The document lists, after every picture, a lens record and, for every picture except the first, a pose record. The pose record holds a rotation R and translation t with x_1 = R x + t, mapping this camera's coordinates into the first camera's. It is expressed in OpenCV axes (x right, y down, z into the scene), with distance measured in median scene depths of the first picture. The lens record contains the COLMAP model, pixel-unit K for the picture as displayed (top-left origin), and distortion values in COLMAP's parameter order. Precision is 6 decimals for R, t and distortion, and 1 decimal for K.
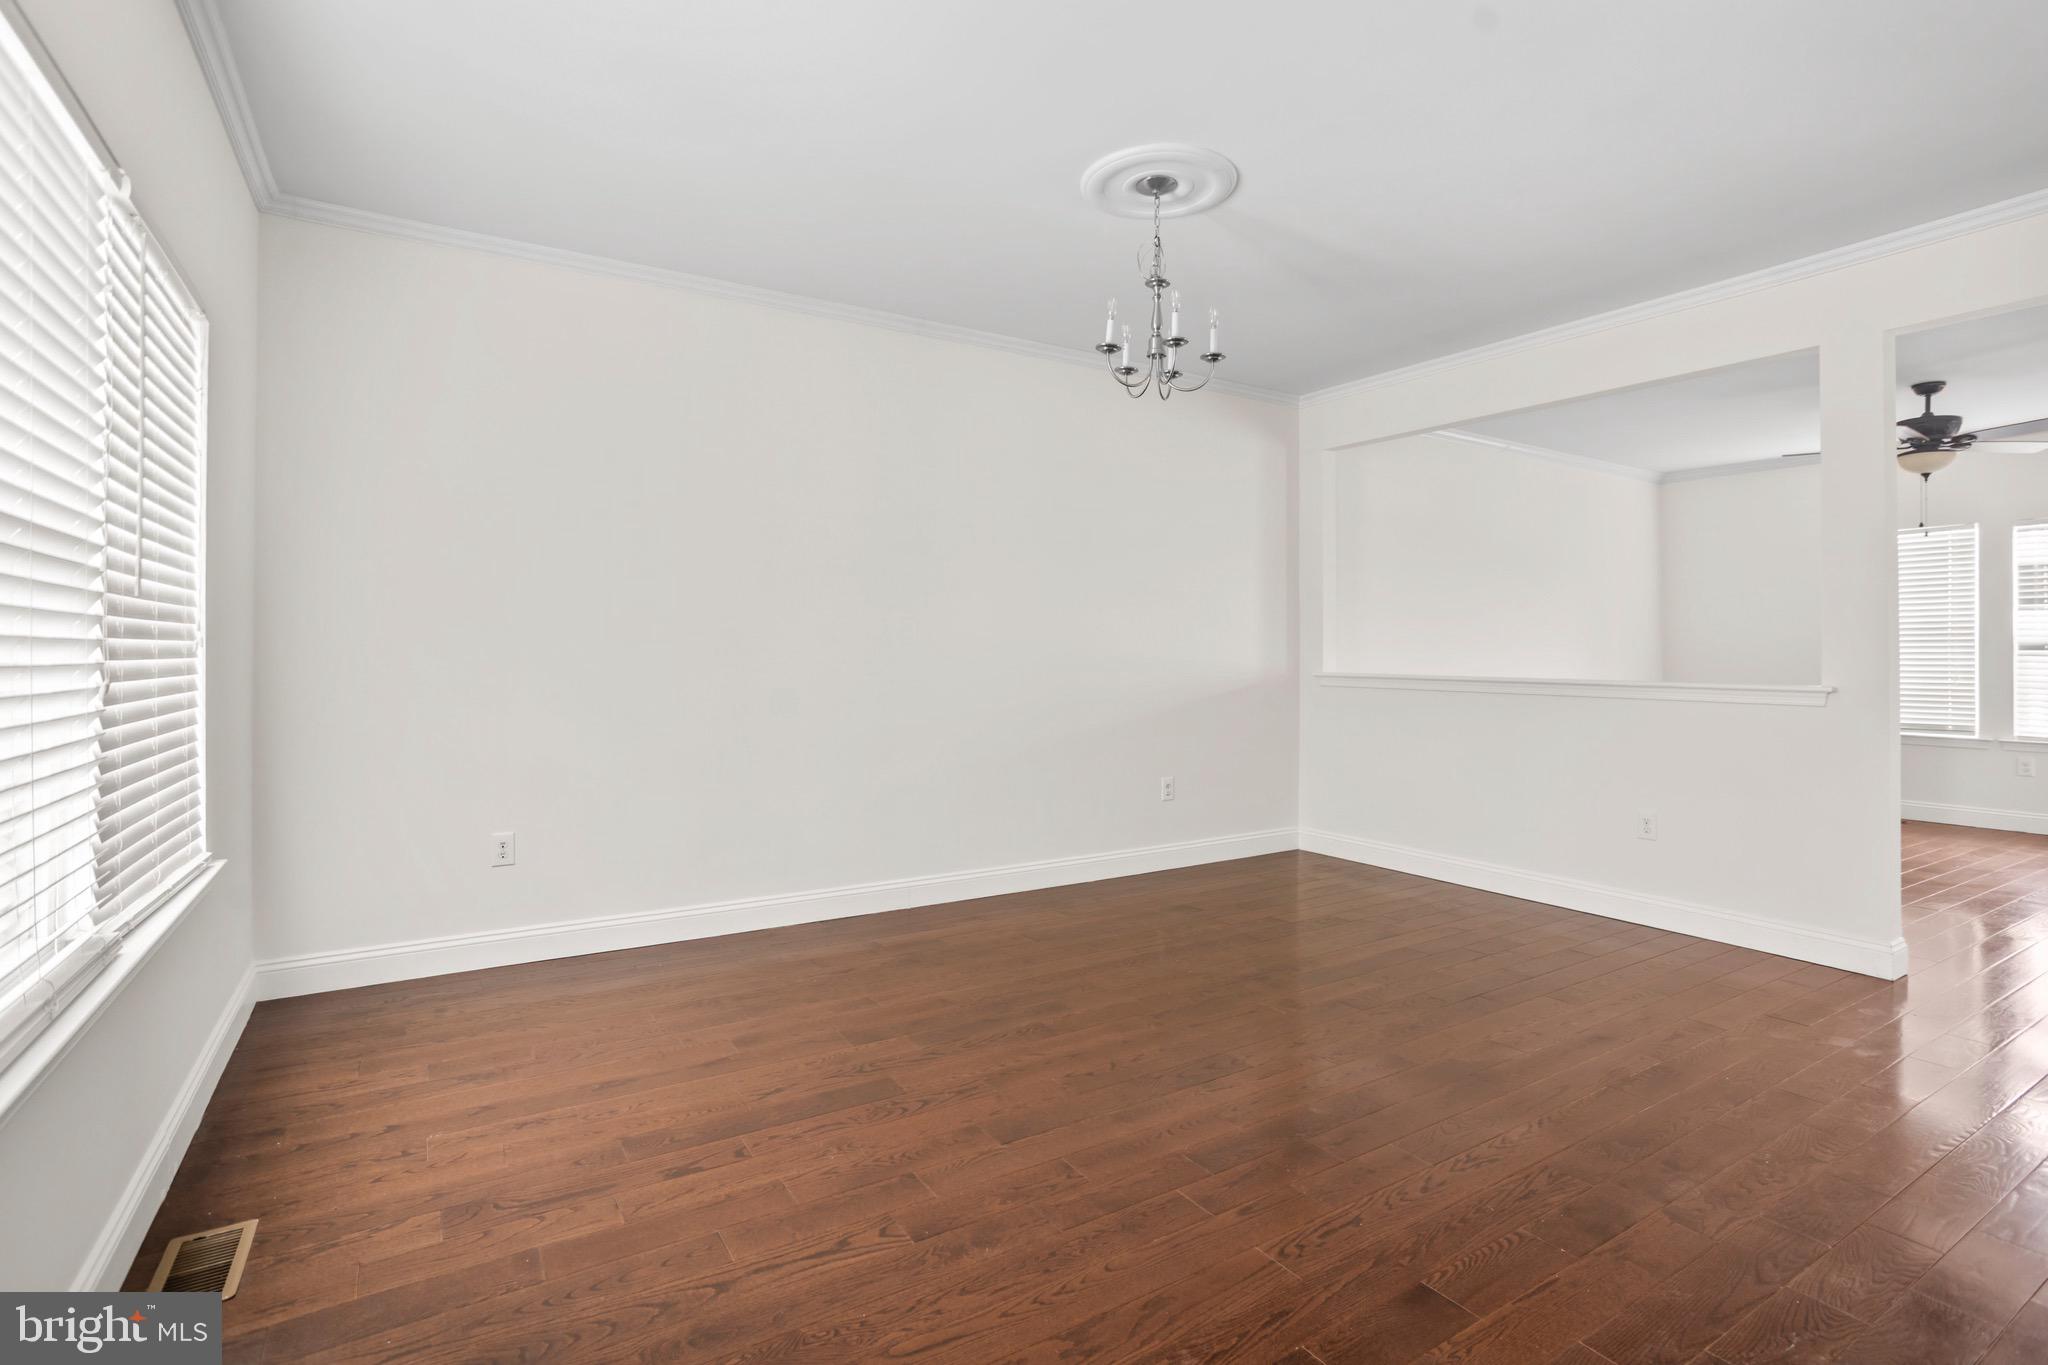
lens RADIAL K [[999.1, 0, 1052.2], [0, 999.1, 659.8], [0, 0, 1]] dist [-0.048795, 0.030715]
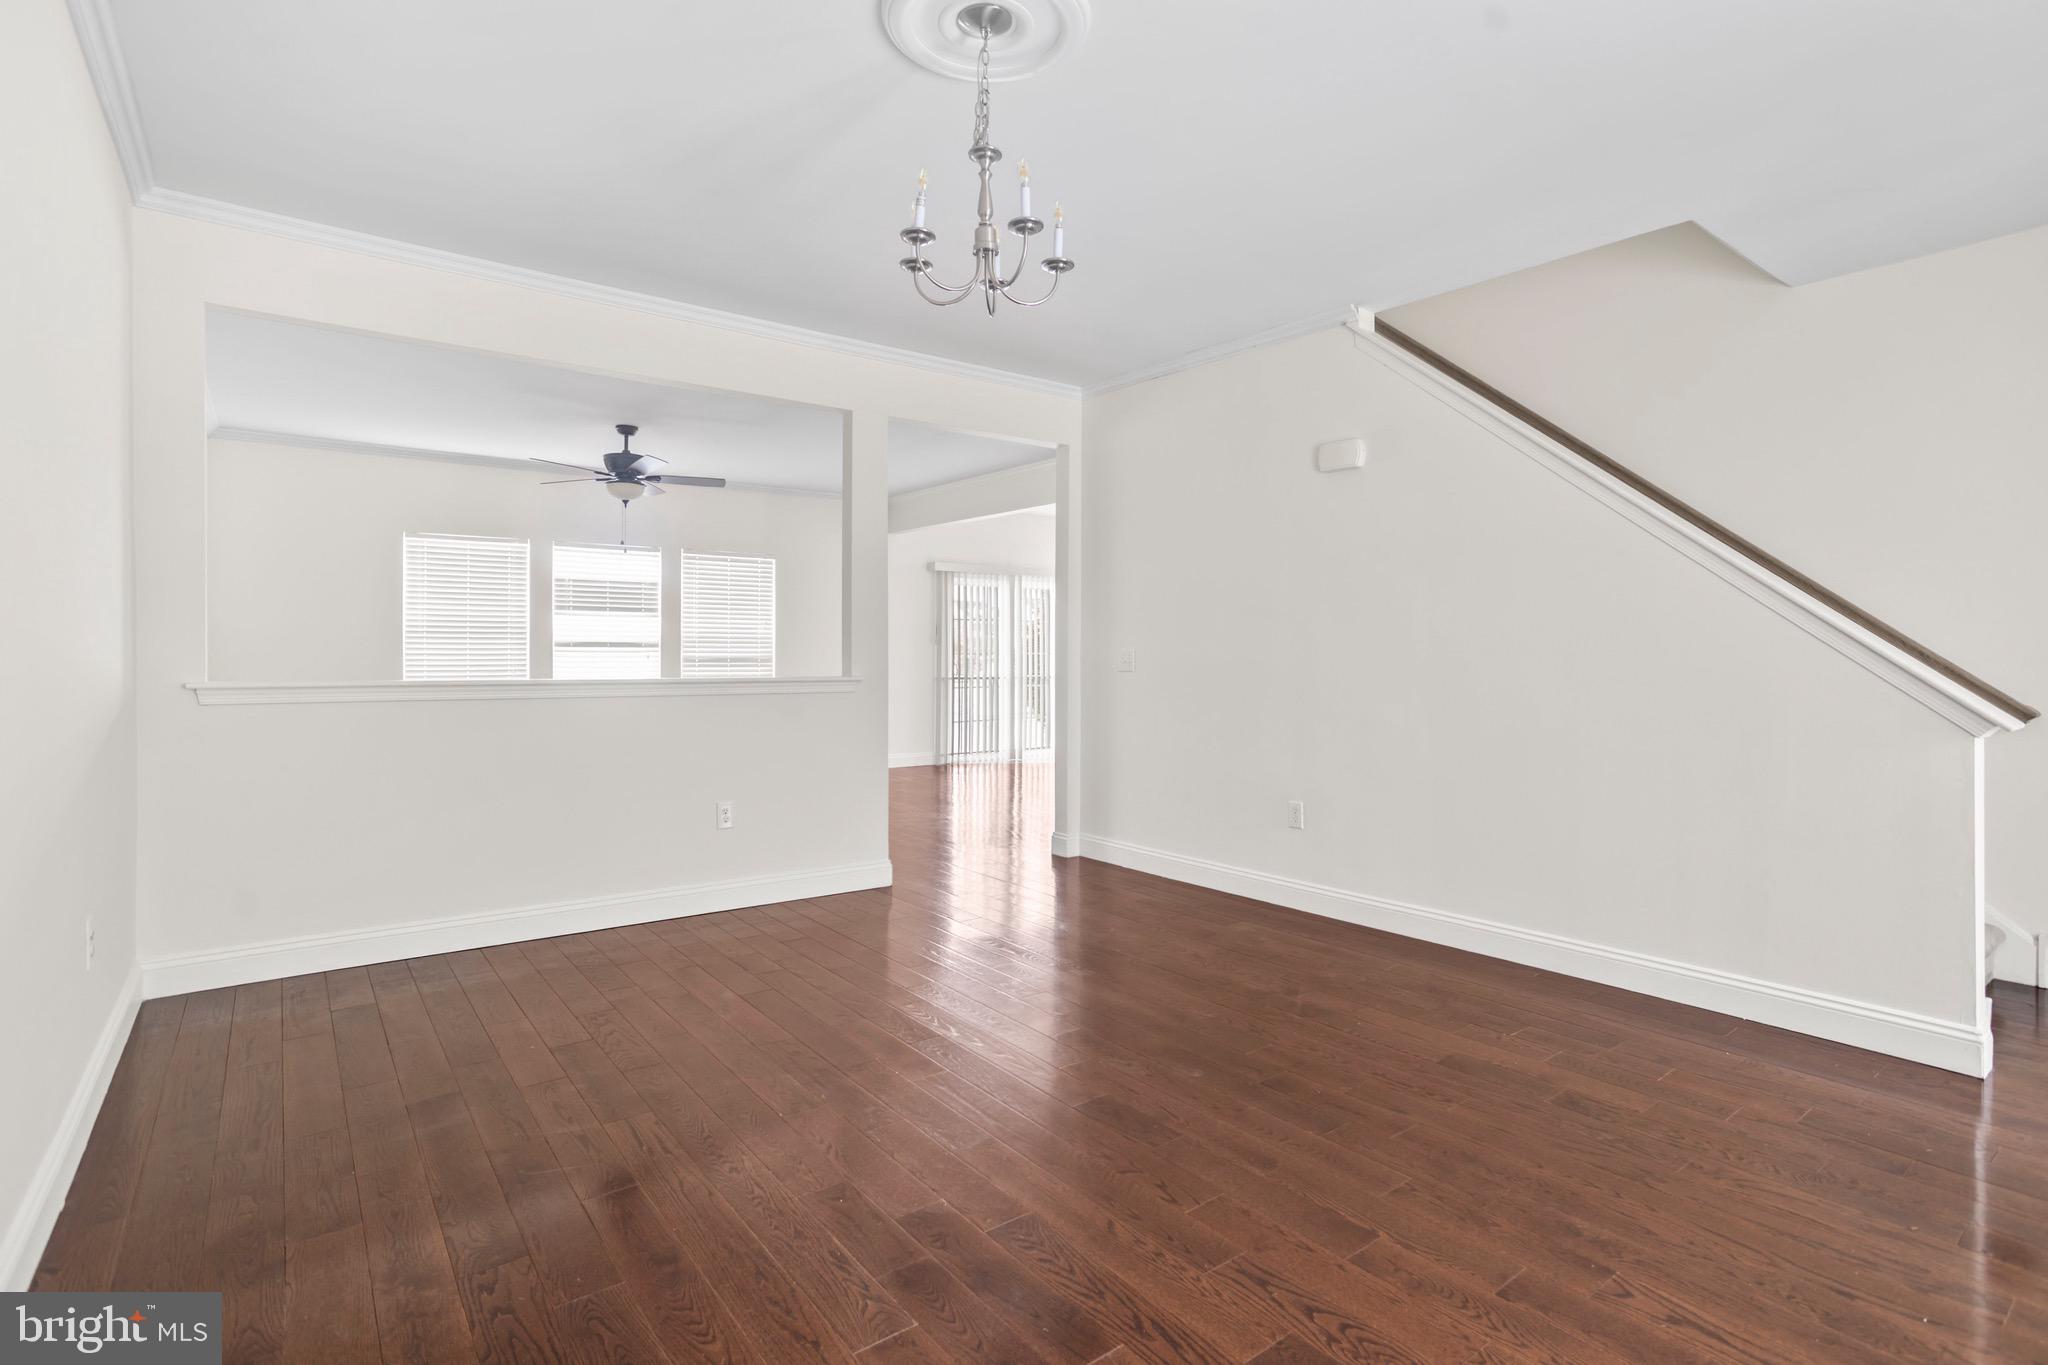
lens RADIAL K [[999.1, 0, 1052.2], [0, 999.1, 659.8], [0, 0, 1]] dist [-0.048795, 0.030715]
pose [[-0.096313, -0.007803, 0.995321, -0.677865], [0.002331, 0.999965, 0.008065, -0.004771], [-0.995348, 0.003097, -0.096291, 1.080401]]
